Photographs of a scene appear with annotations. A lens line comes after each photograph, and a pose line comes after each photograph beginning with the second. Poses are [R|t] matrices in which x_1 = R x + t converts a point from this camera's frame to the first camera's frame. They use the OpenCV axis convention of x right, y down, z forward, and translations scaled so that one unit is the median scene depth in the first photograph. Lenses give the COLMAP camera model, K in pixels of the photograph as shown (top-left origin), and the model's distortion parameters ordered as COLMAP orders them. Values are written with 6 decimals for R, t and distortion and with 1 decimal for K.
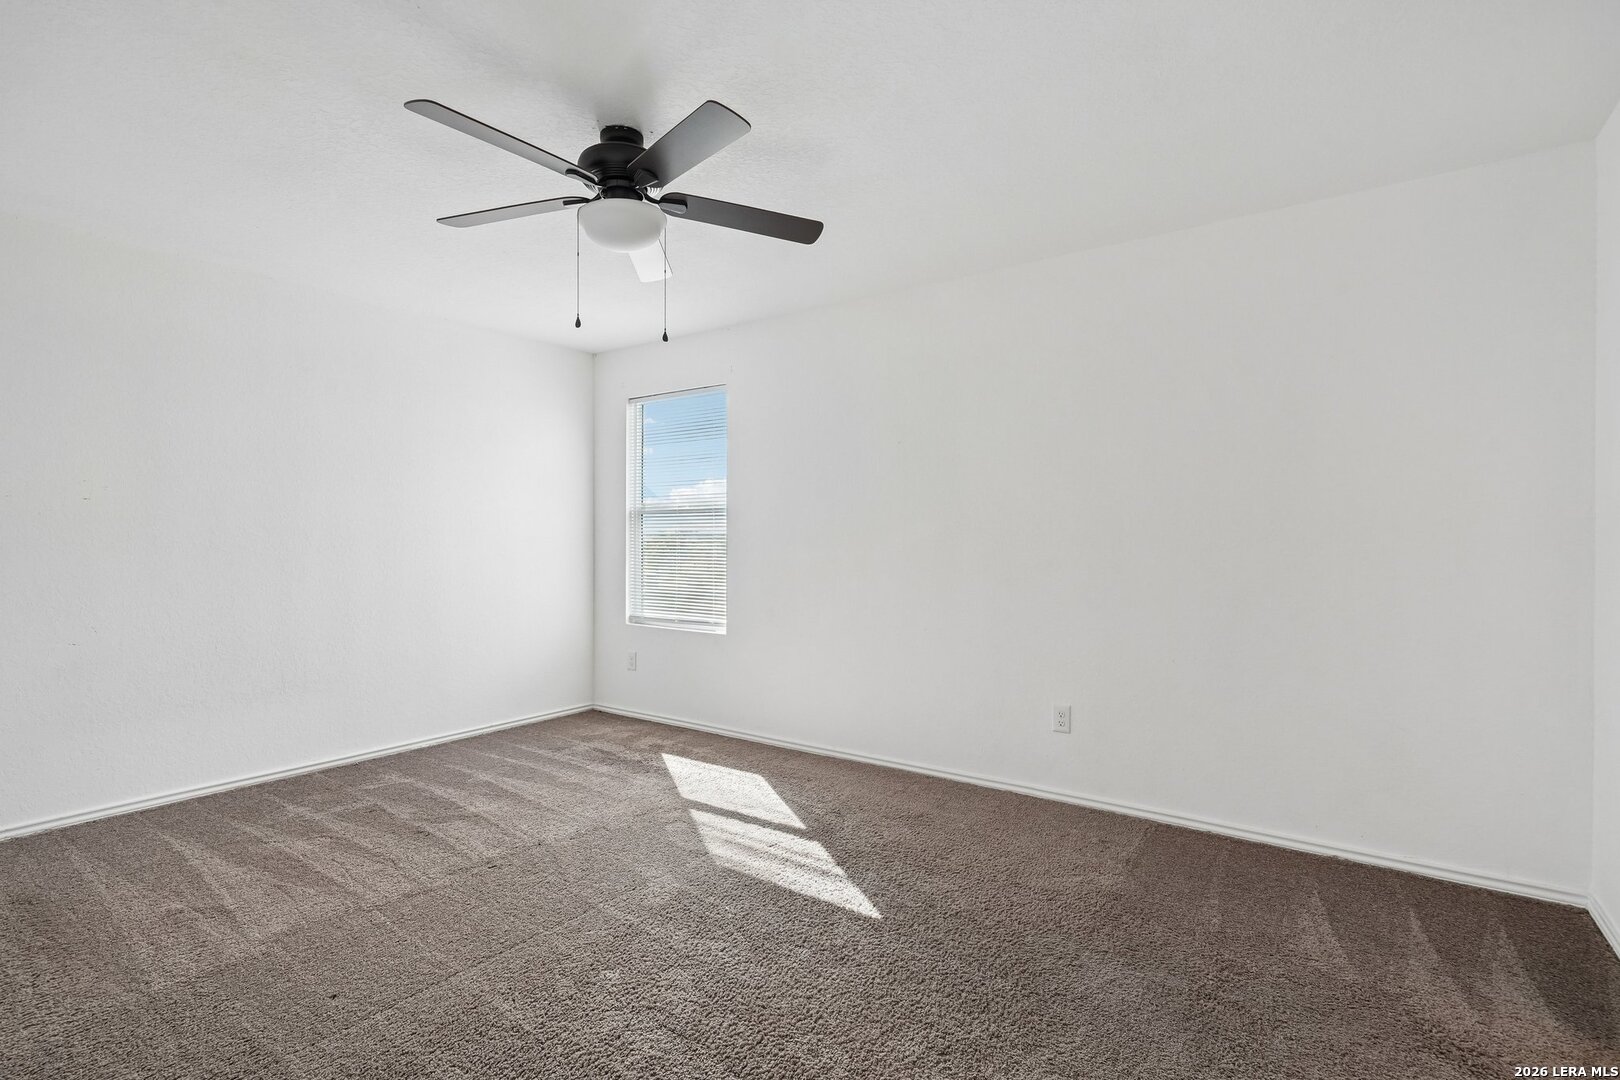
lens RADIAL K [[770.3, 0, 809.5], [0, 770.3, 532.1], [0, 0, 1]] dist [0.003104, 0.000176]
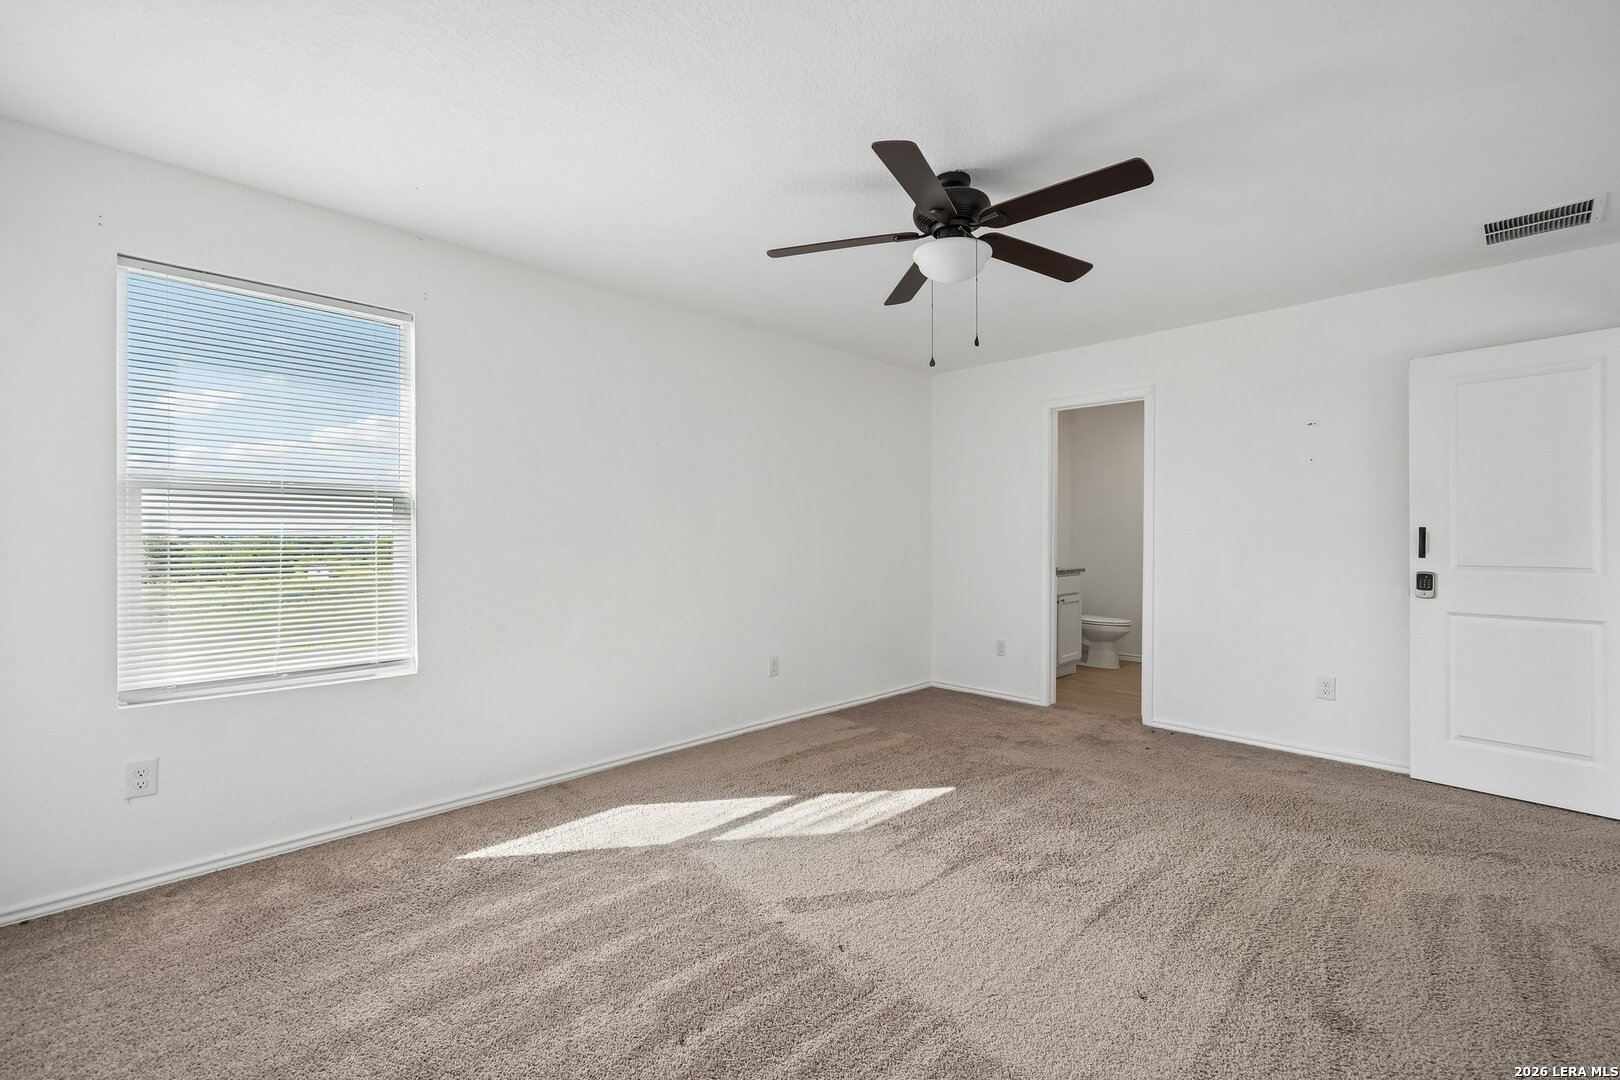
lens RADIAL K [[717.3, 0, 810.0], [0, 717.3, 540.0], [0, 0, 1]] dist [0.000163, -0.000018]
pose [[0.158304, 0.003545, 0.987384, -0.824388], [0.002016, 0.999990, -0.003913, 0.022896], [-0.987388, 0.002610, 0.158295, 0.671868]]
